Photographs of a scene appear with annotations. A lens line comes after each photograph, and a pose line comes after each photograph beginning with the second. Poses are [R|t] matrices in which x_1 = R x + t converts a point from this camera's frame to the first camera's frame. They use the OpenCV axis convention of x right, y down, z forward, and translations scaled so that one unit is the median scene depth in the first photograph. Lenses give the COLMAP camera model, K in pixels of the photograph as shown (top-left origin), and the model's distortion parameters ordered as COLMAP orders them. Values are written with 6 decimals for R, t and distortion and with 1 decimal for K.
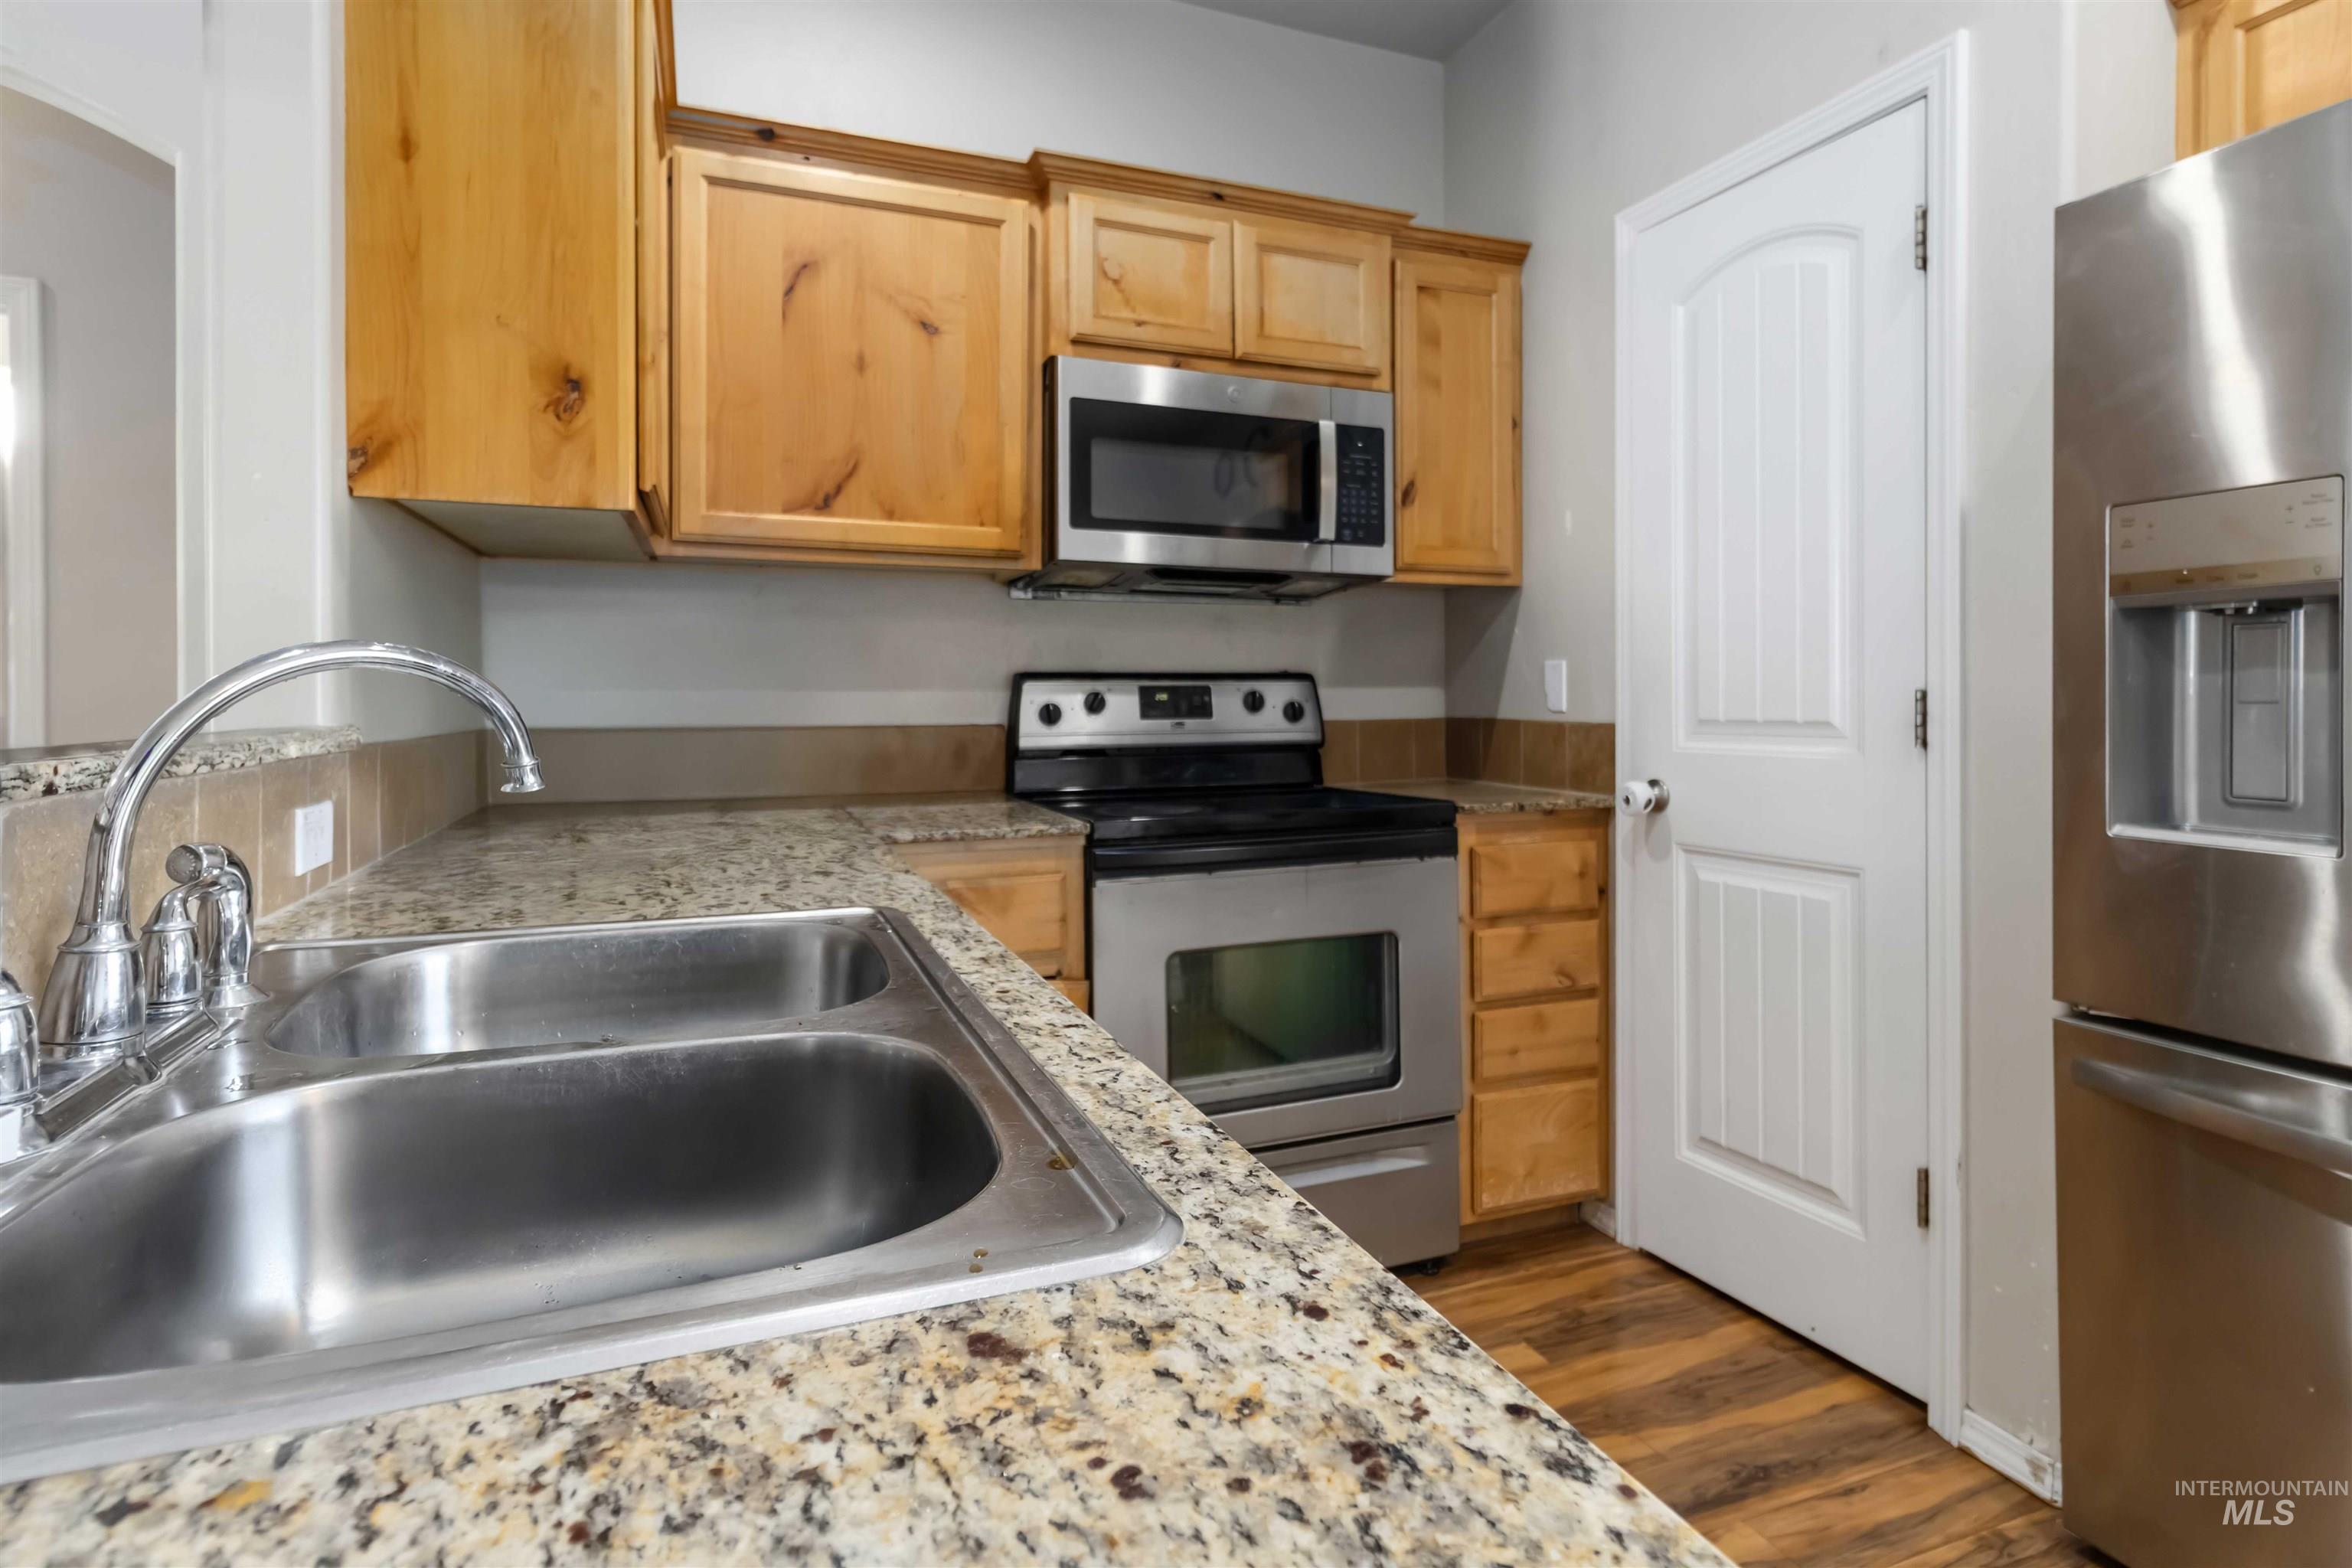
lens RADIAL K [[1190.5, 0, 1186.9], [0, 1190.5, 705.0], [0, 0, 1]] dist [0.000375, 0.001067]
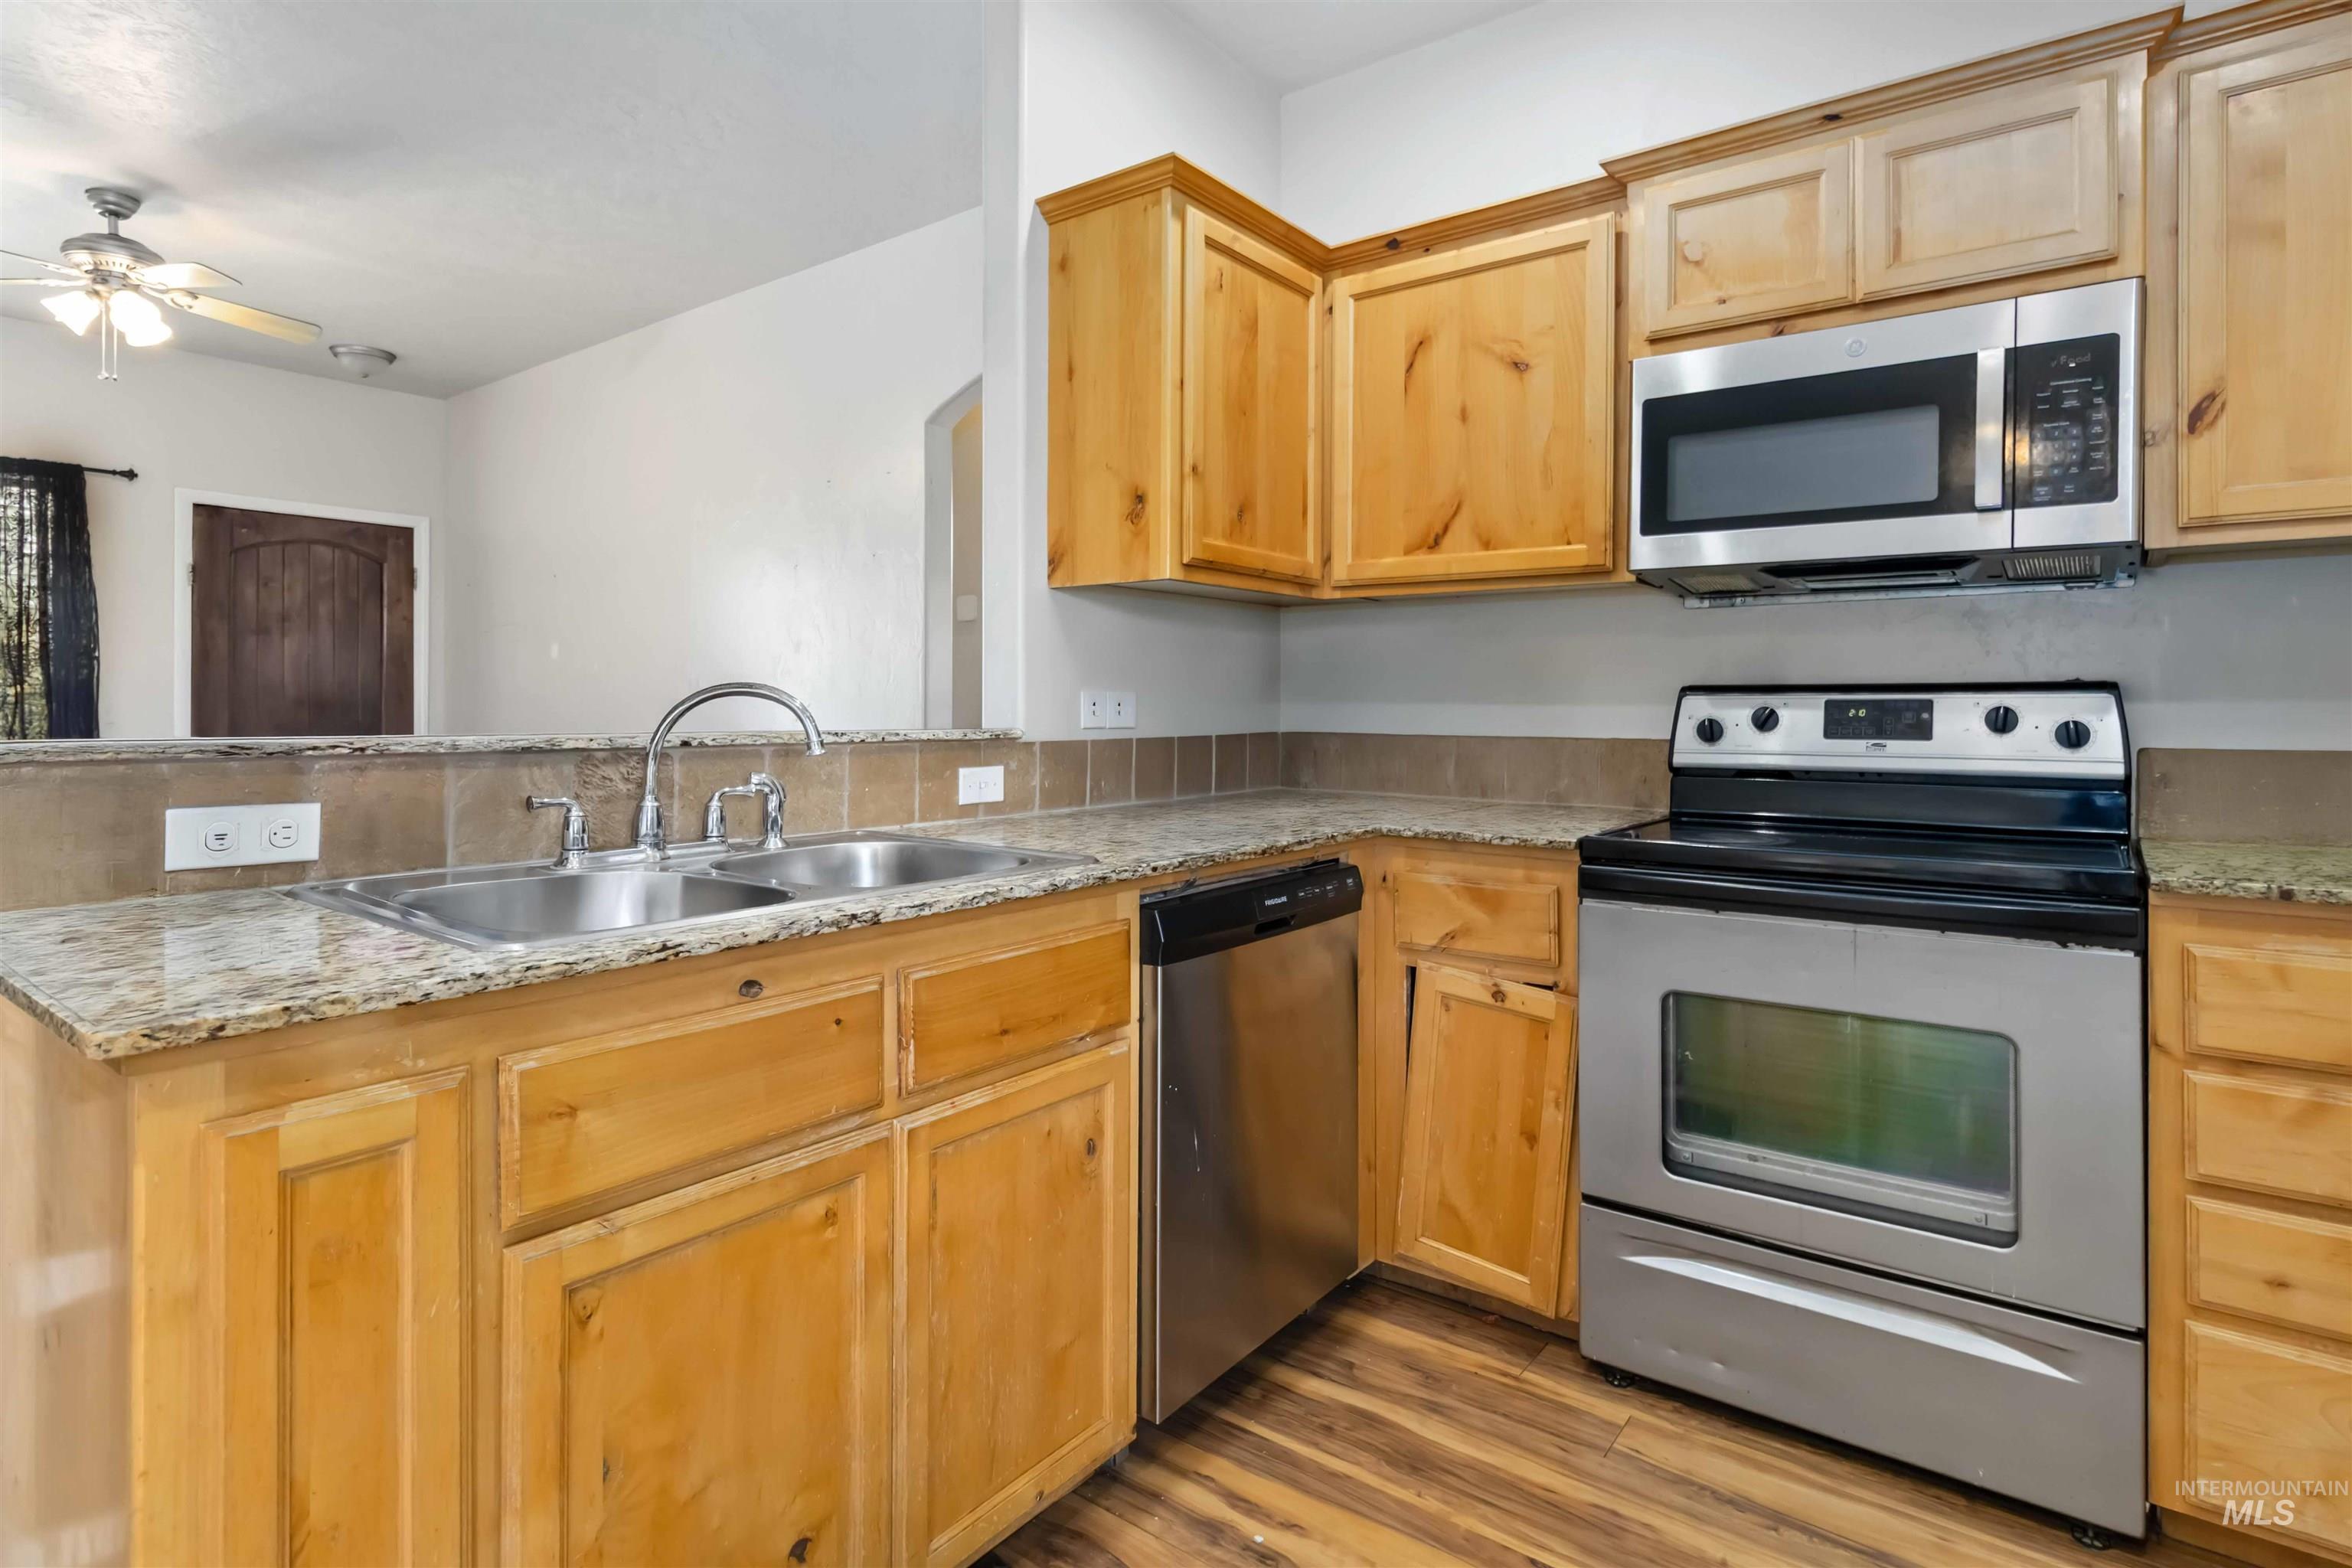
lens RADIAL K [[1190.5, 0, 1192.5], [0, 1190.5, 708.8], [0, 0, 1]] dist [0.000375, 0.001067]
pose [[0.519448, 0.005208, -0.854486, 0.525183], [-0.011932, 0.999928, -0.001159, -0.003759], [0.854419, 0.010798, 0.519473, 0.186612]]
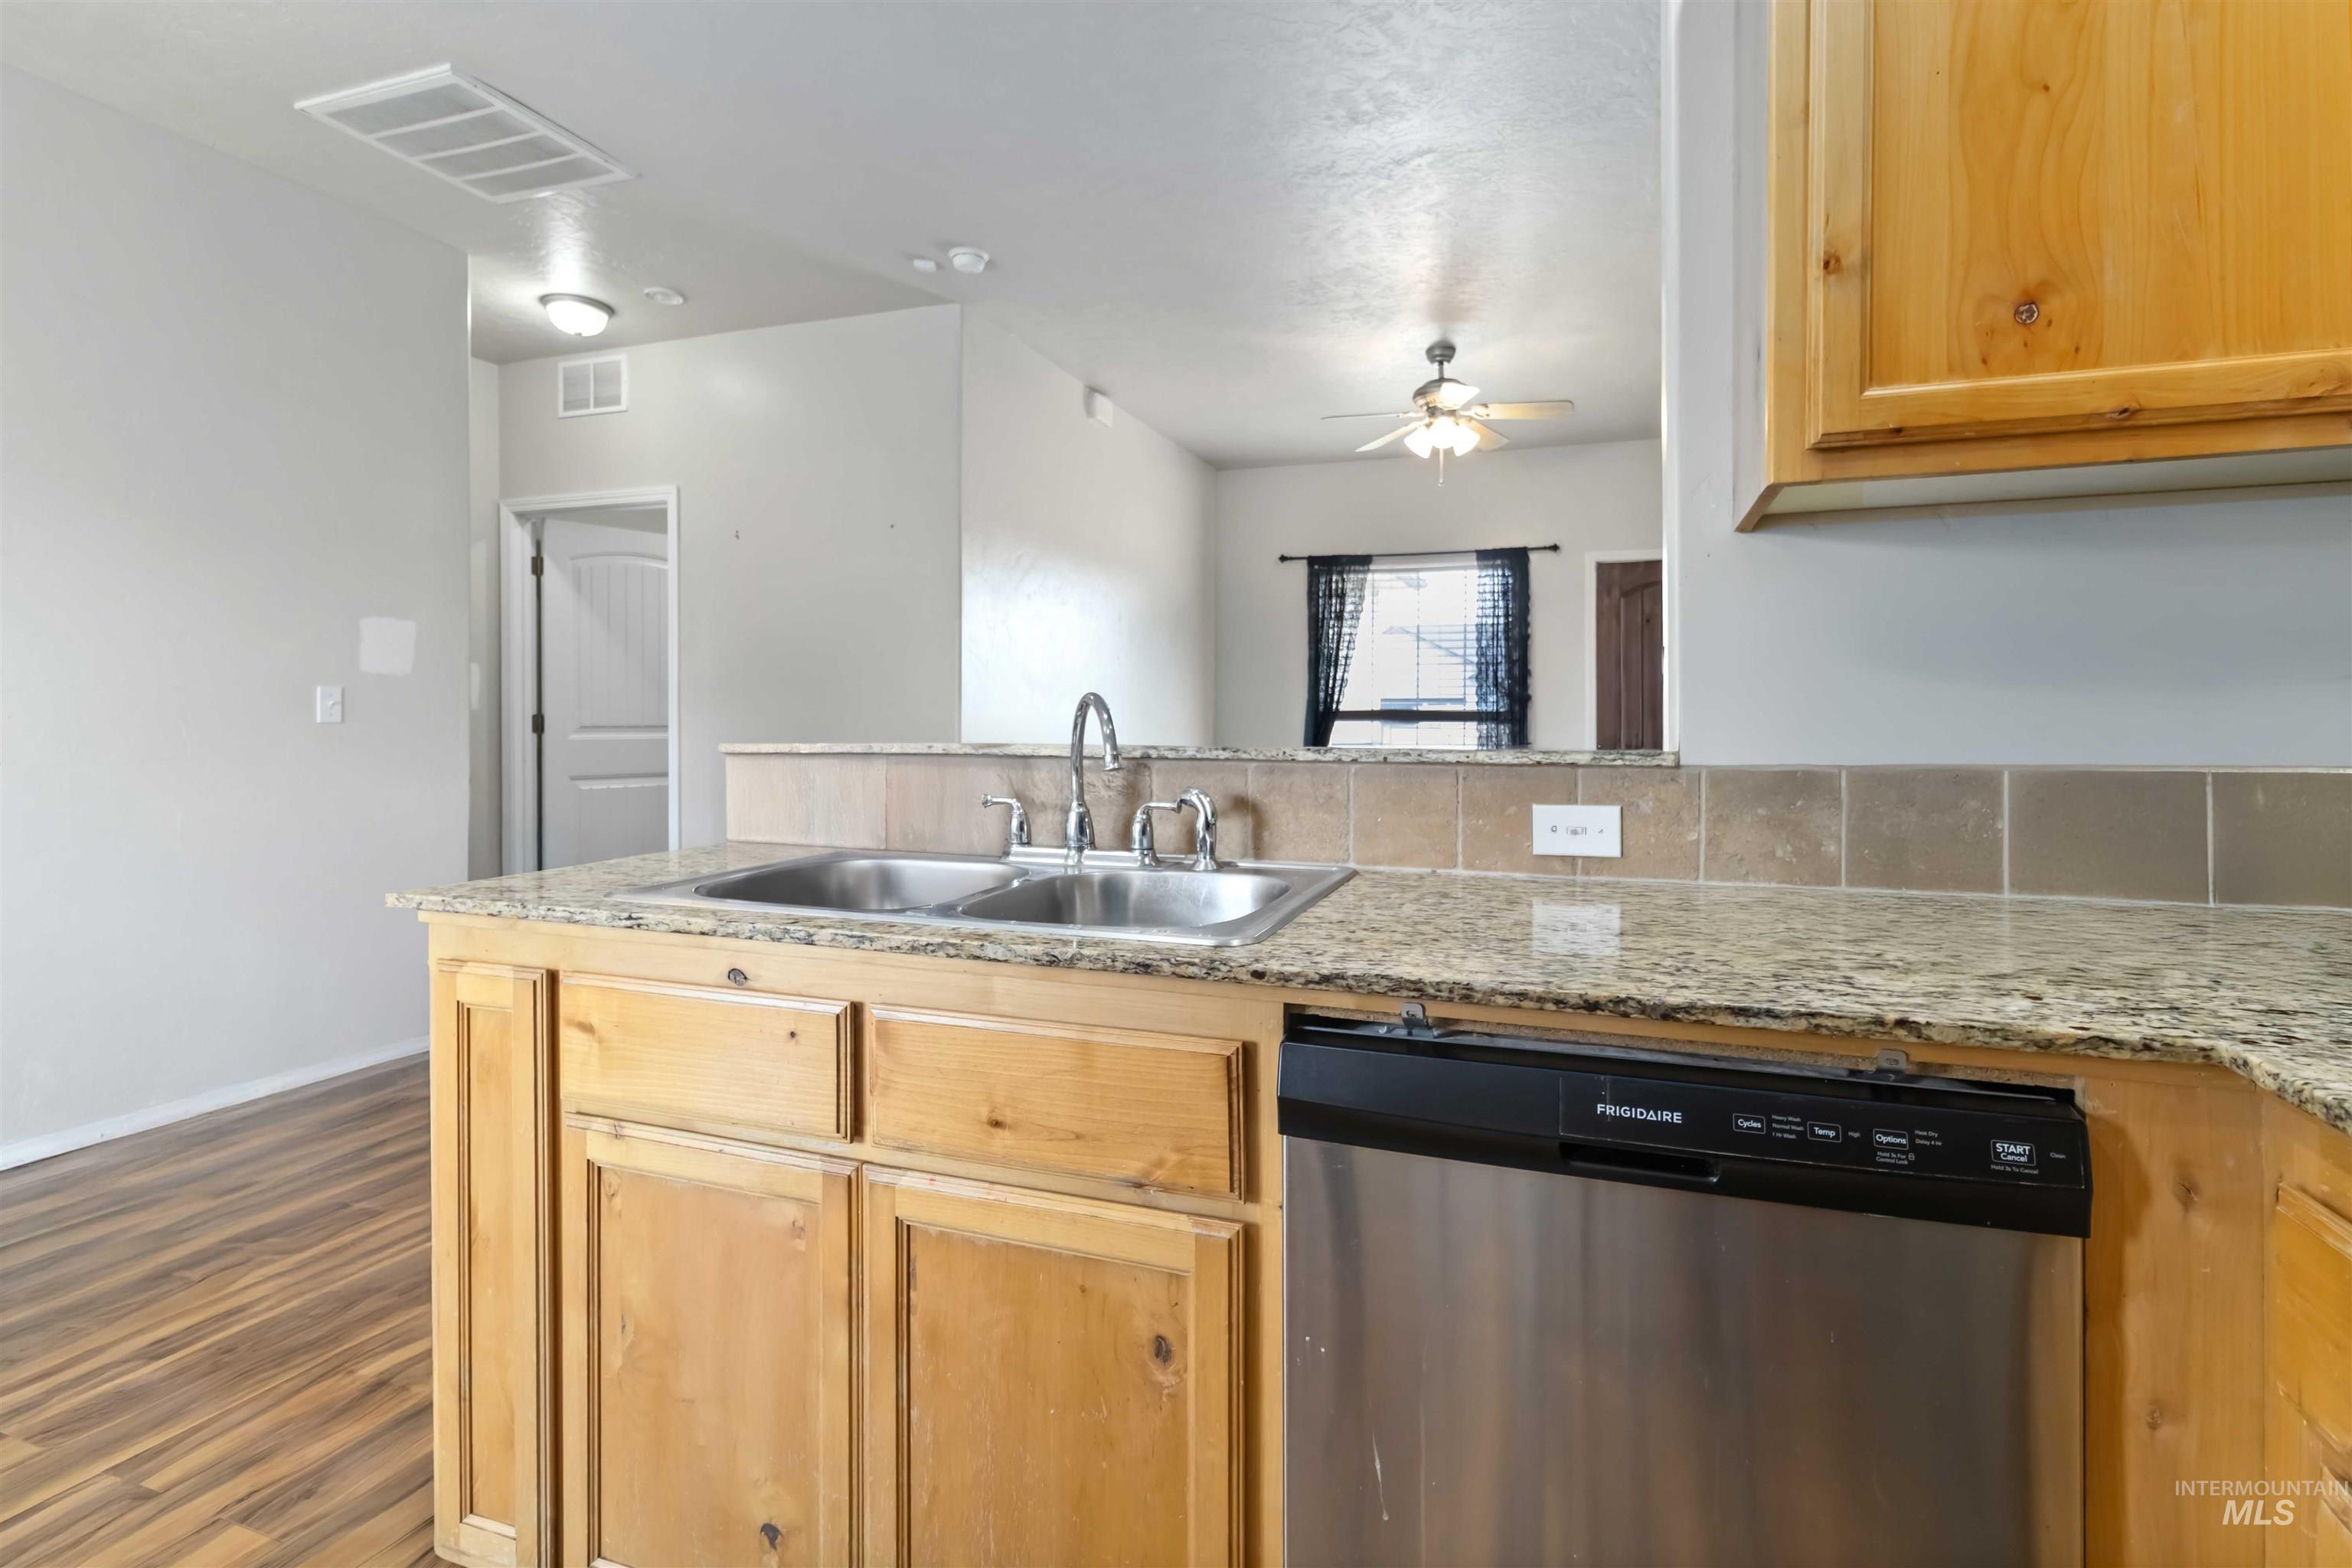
lens RADIAL K [[1116.7, 0, 1183.1], [0, 1116.7, 719.6], [0, 0, 1]] dist [-0.000211, 0.001193]
pose [[-0.667890, -0.001320, -0.744259, 0.230739], [-0.008085, 0.999952, 0.005483, -0.006133], [0.744216, 0.009679, -0.667869, 0.811942]]
